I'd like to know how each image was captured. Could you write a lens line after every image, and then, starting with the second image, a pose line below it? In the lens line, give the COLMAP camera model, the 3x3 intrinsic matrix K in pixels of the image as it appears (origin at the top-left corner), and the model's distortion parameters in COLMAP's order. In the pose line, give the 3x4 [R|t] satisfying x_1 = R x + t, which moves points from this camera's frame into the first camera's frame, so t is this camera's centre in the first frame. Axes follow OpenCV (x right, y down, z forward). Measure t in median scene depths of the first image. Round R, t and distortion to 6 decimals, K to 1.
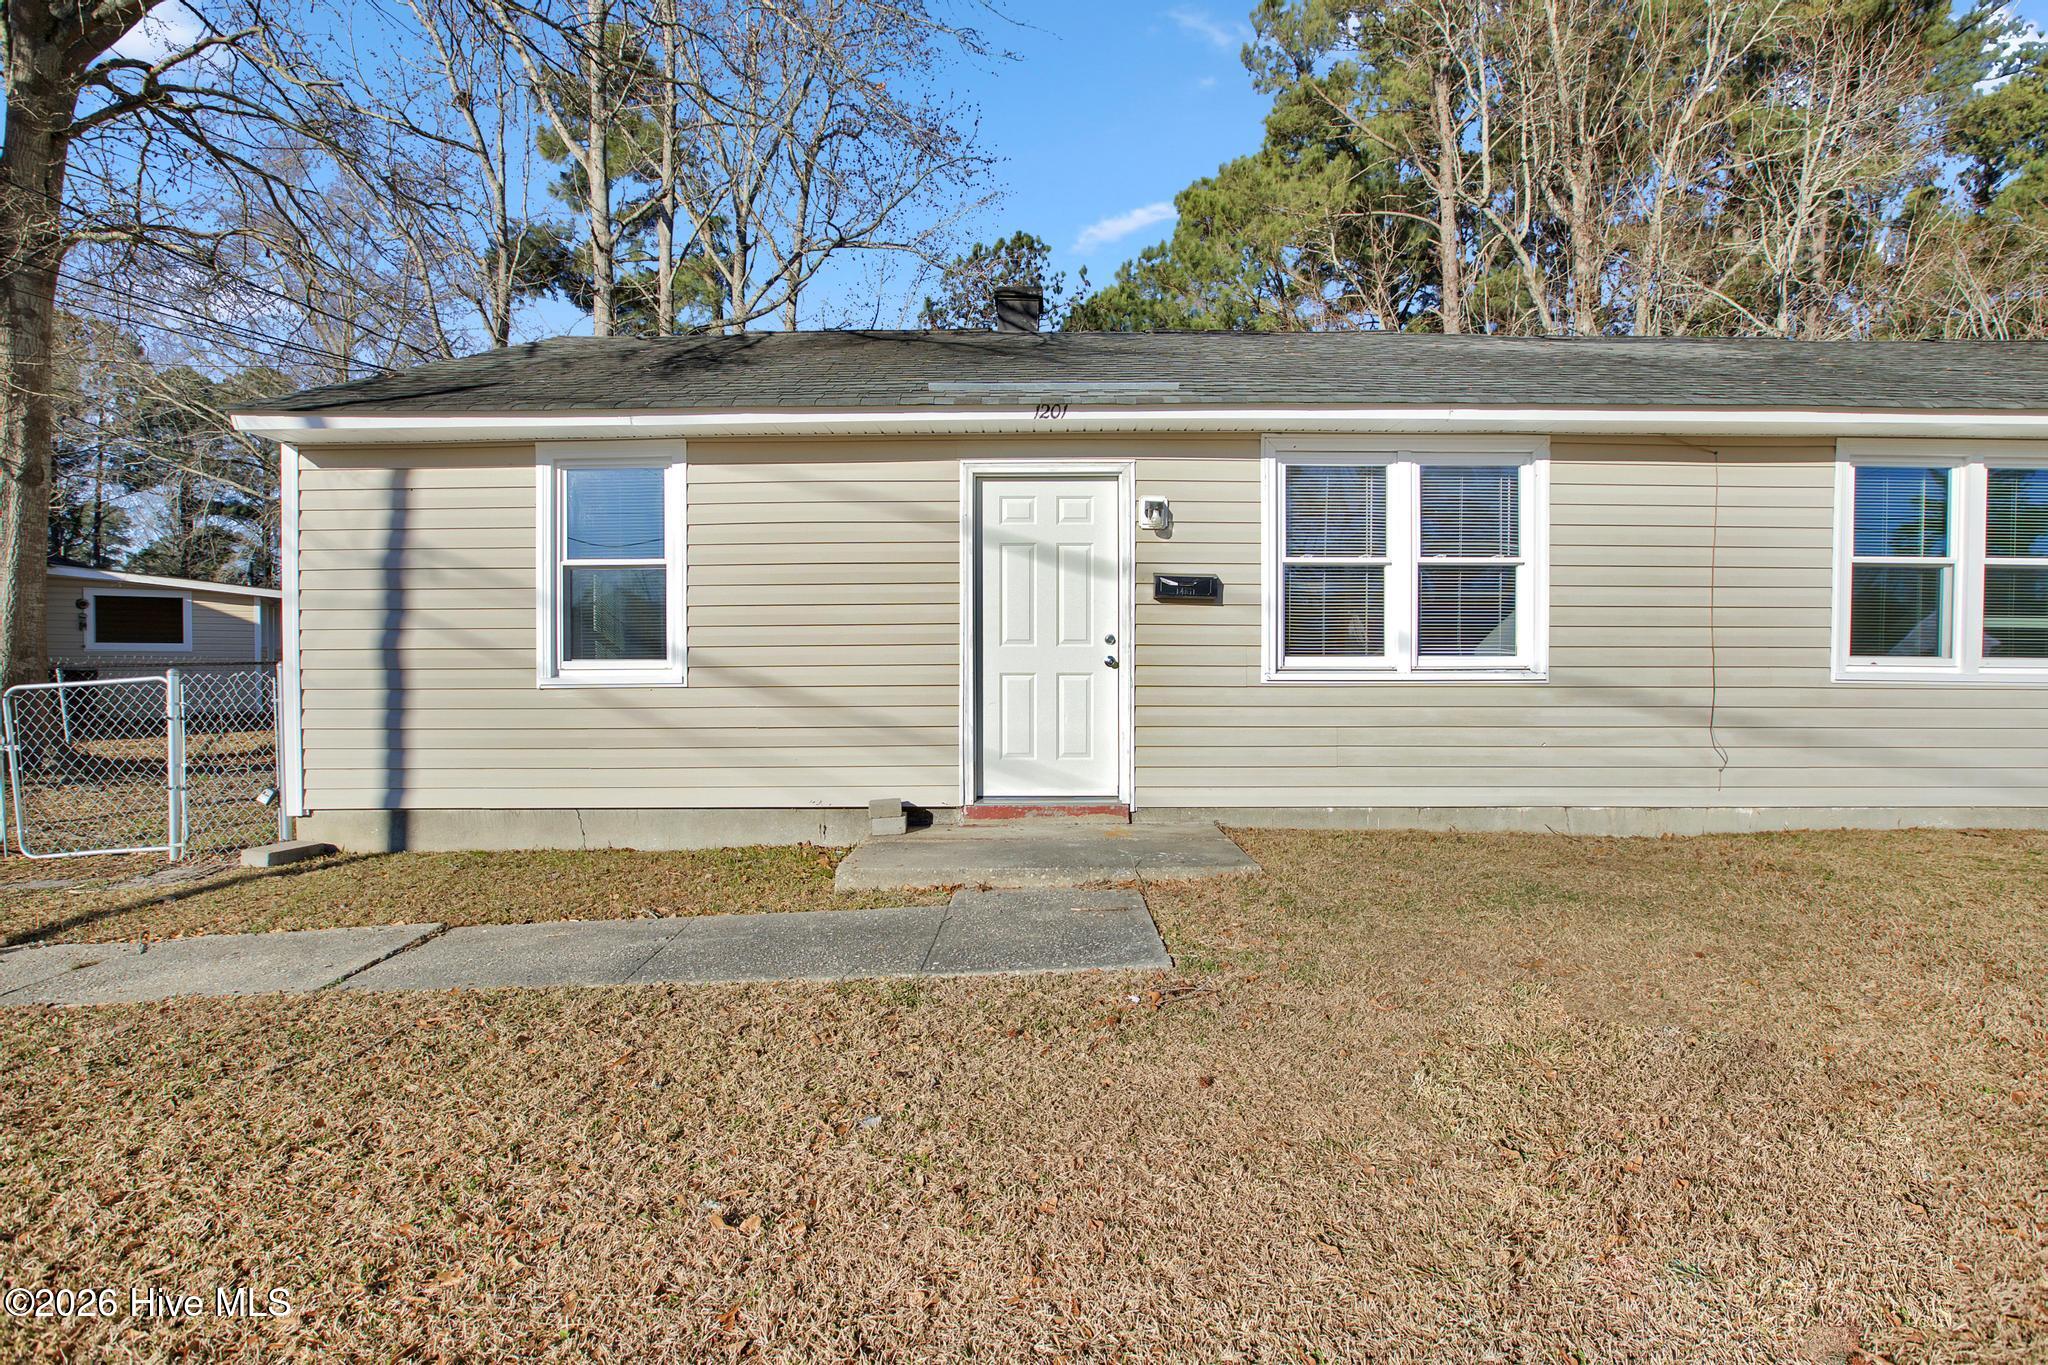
lens RADIAL K [[948.0, 0, 1036.3], [0, 948.0, 681.6], [0, 0, 1]] dist [-0.028219, -0.000187]
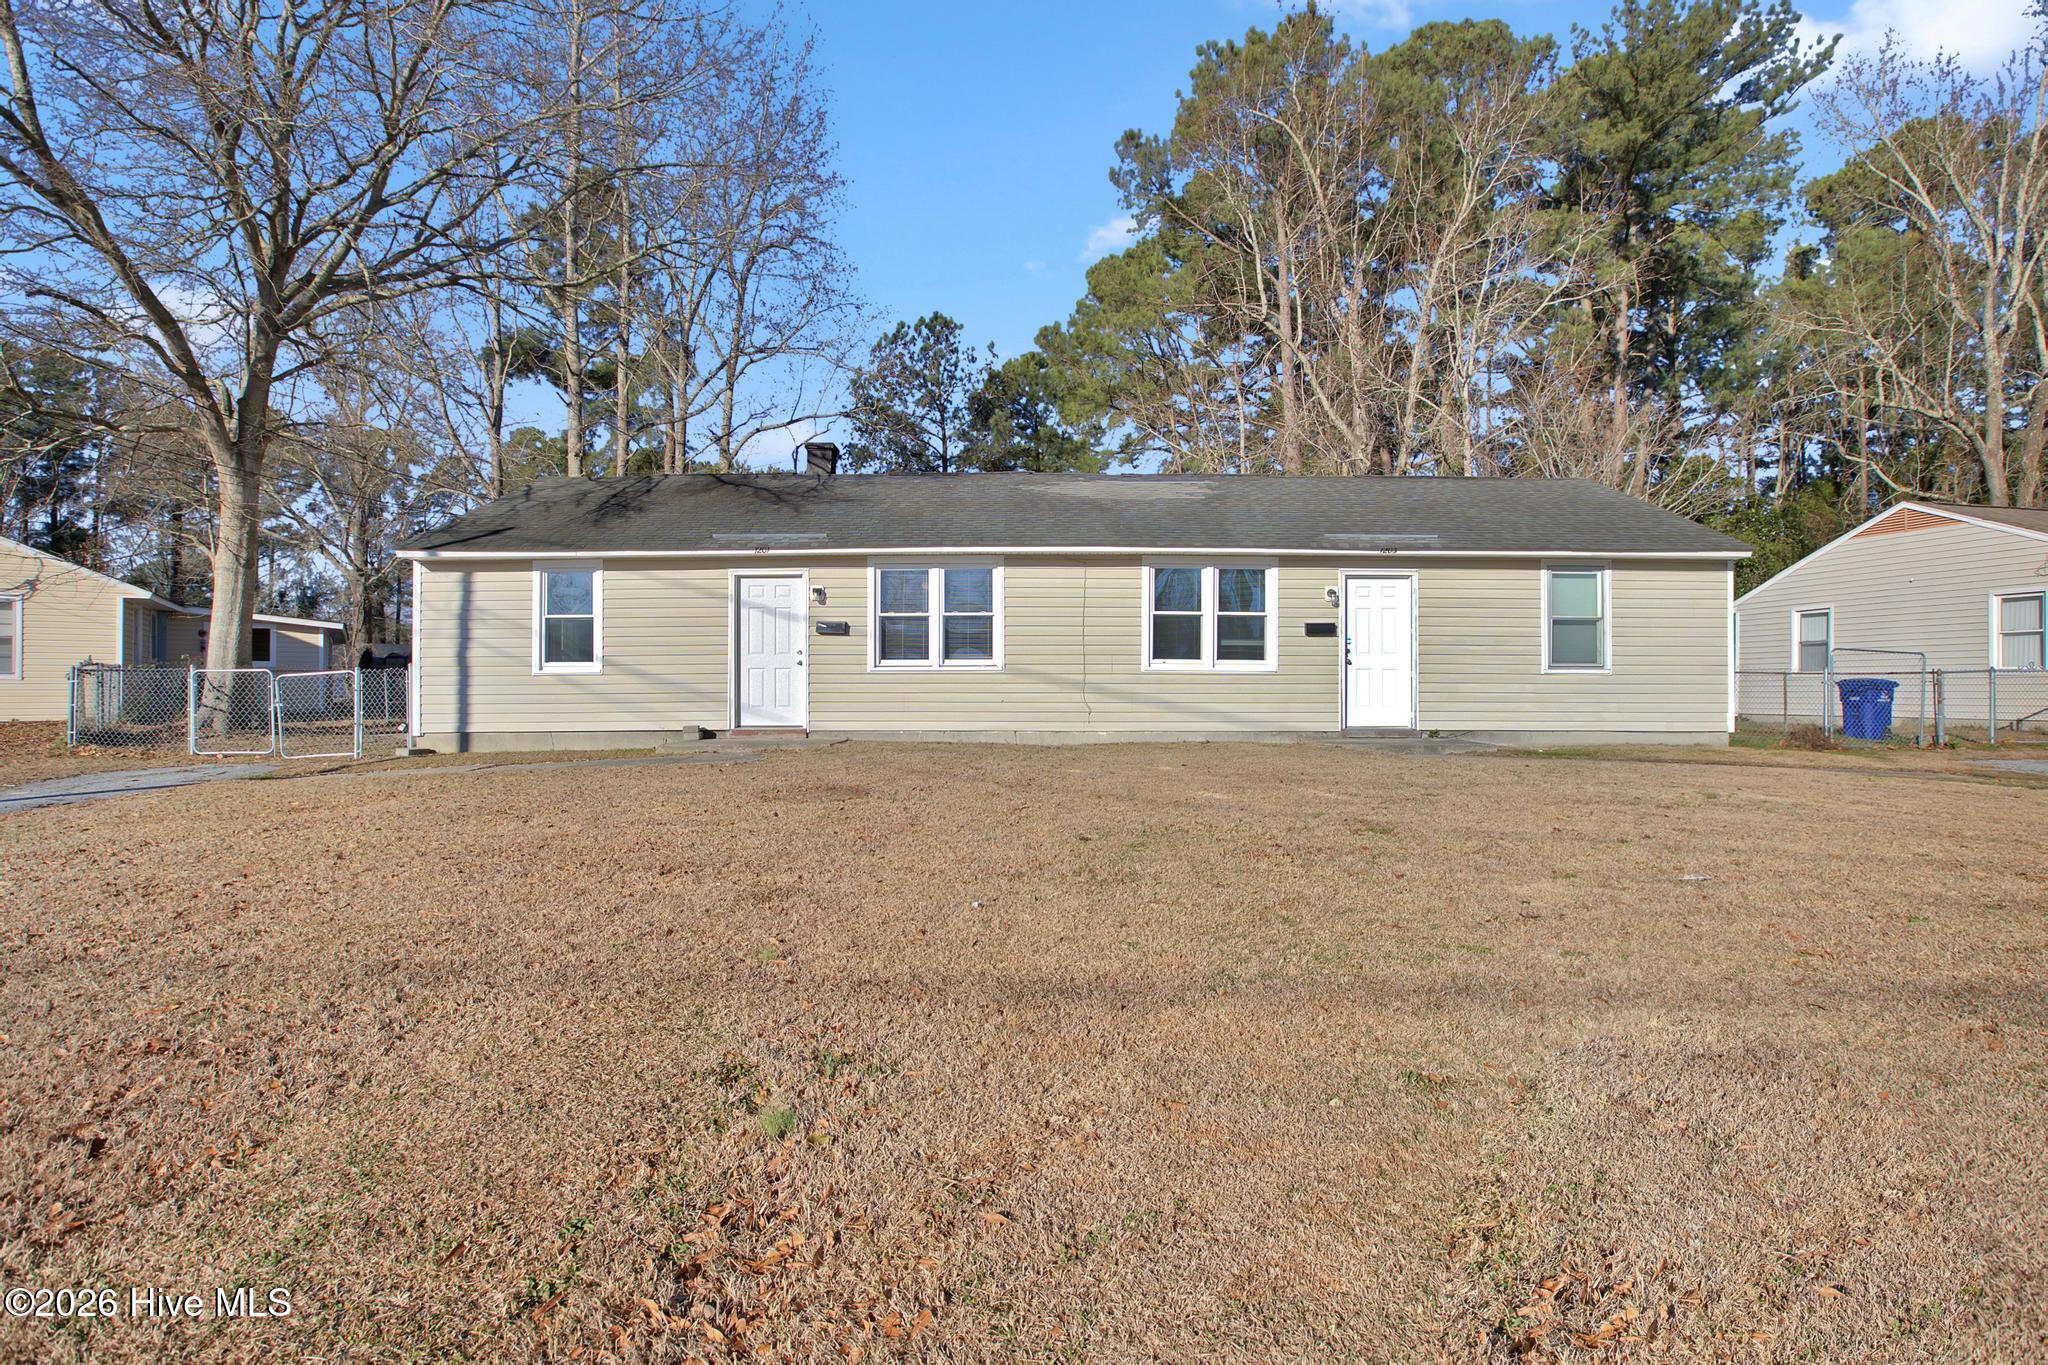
lens RADIAL K [[948.0, 0, 1015.4], [0, 948.0, 675.5], [0, 0, 1]] dist [-0.028219, -0.000187]
pose [[0.999995, -0.001665, 0.002627, 0.557602], [0.001751, 0.999454, -0.032990, 0.079864], [-0.002571, 0.032994, 0.999452, -1.130101]]
